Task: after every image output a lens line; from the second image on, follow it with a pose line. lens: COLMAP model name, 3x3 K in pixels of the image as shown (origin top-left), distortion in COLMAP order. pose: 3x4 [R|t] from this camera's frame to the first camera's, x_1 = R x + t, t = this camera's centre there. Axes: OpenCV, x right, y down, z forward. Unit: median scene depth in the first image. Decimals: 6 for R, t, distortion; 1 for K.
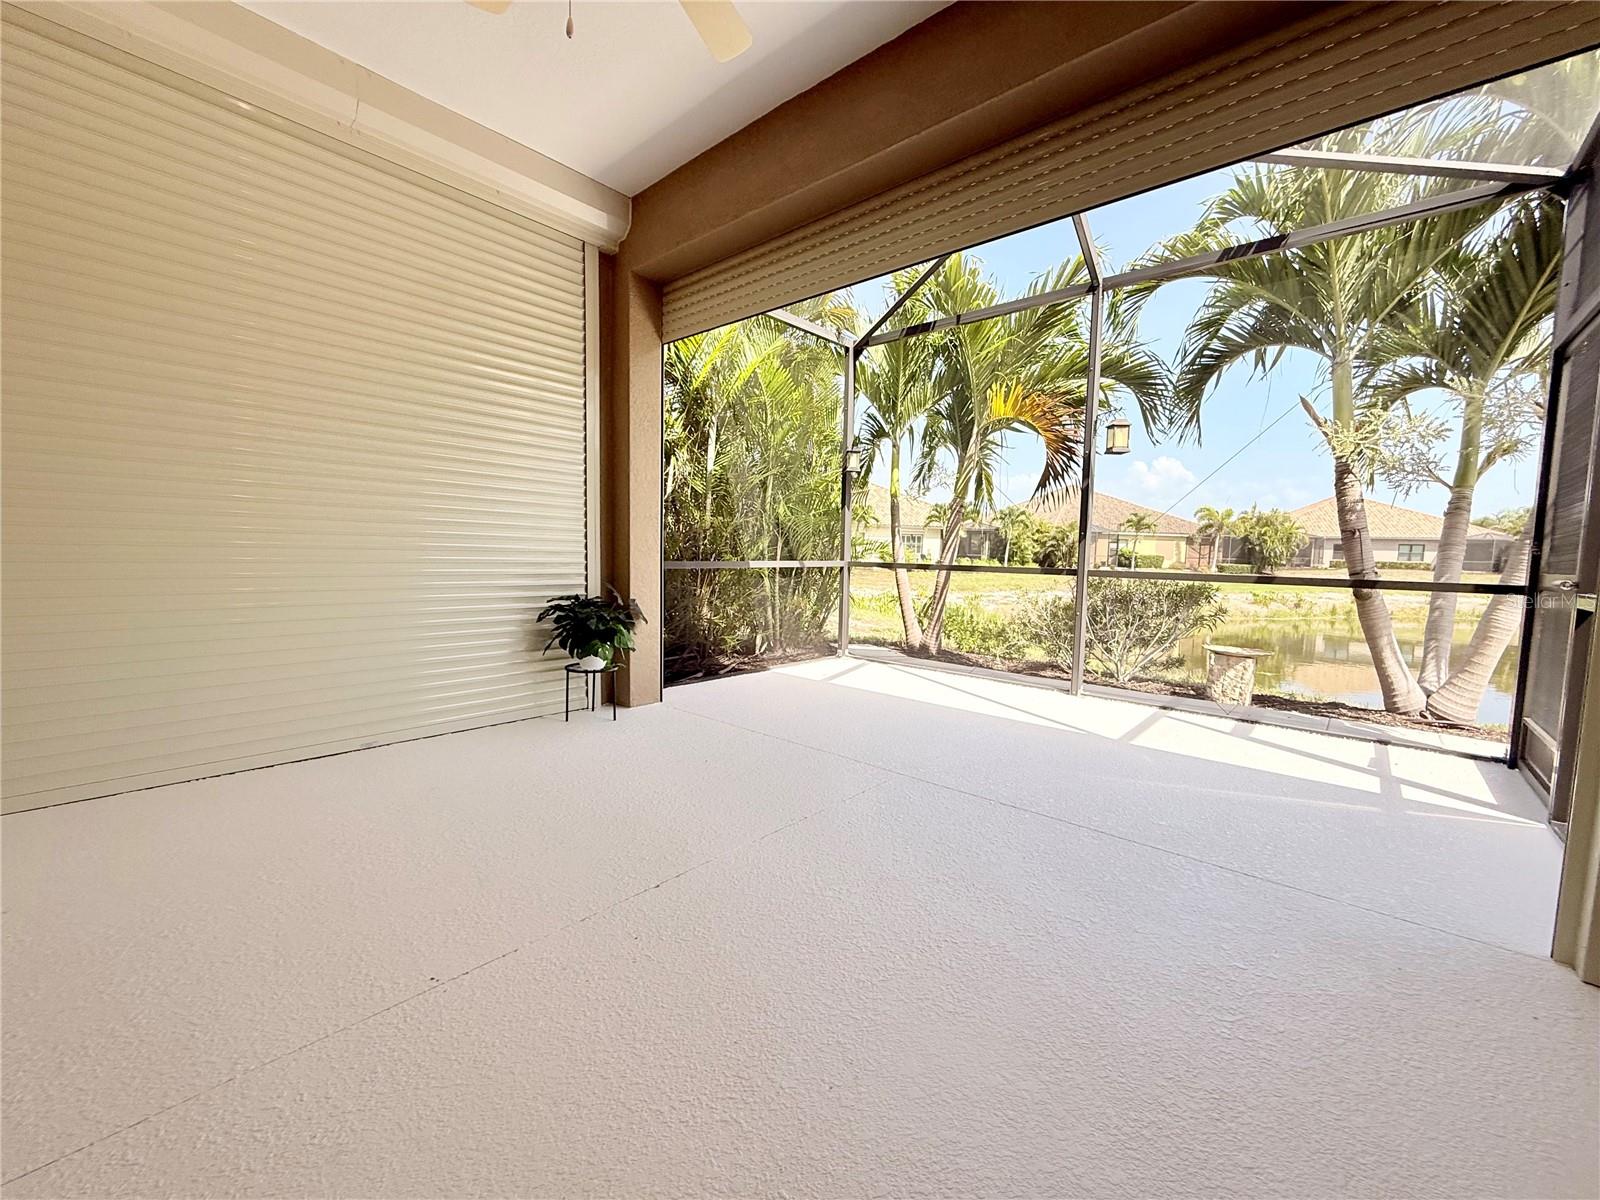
lens RADIAL K [[628.0, 0, 815.6], [0, 628.0, 596.1], [0, 0, 1]] dist [0.007351, 0.000015]
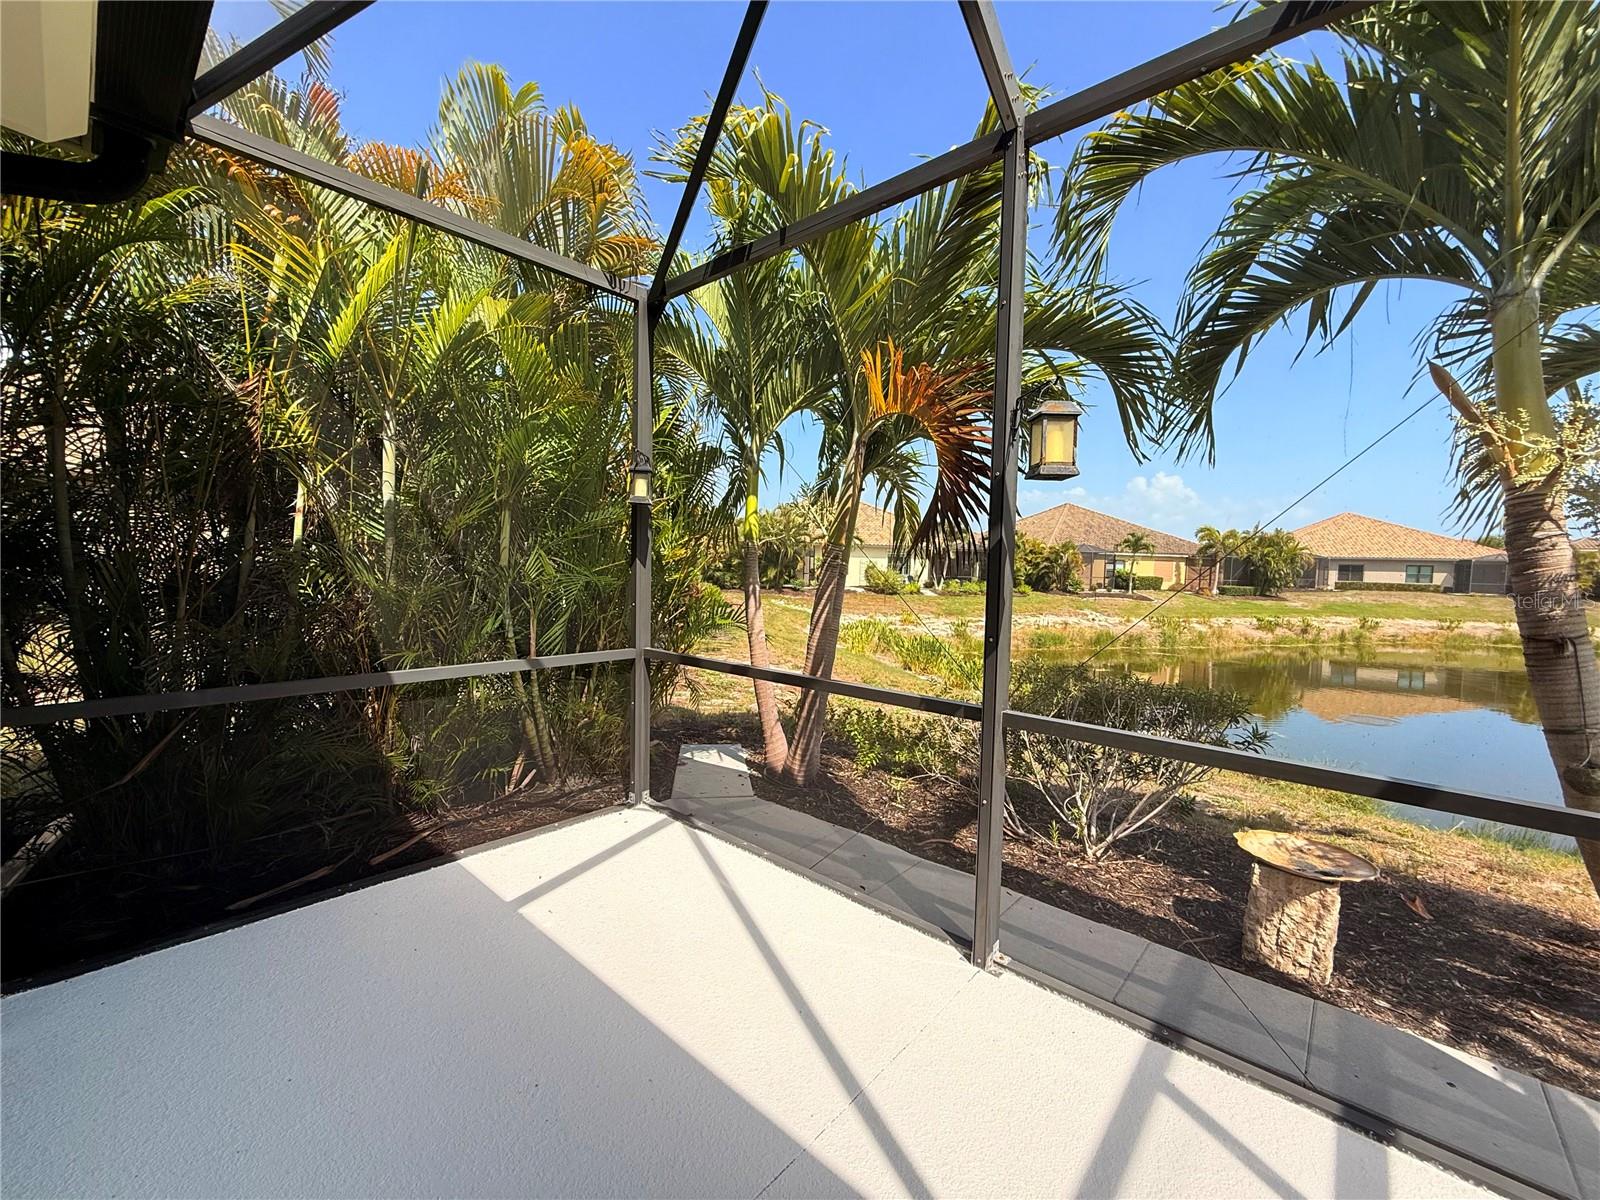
lens RADIAL K [[646.6, 0, 800.0], [0, 646.6, 600.0], [0, 0, 1]] dist [0.001690, 0.000234]
pose [[0.999979, 0.001464, -0.006354, 0.191260], [-0.001627, 0.999666, -0.025786, -0.079533], [0.006314, 0.025795, 0.999647, 0.338844]]
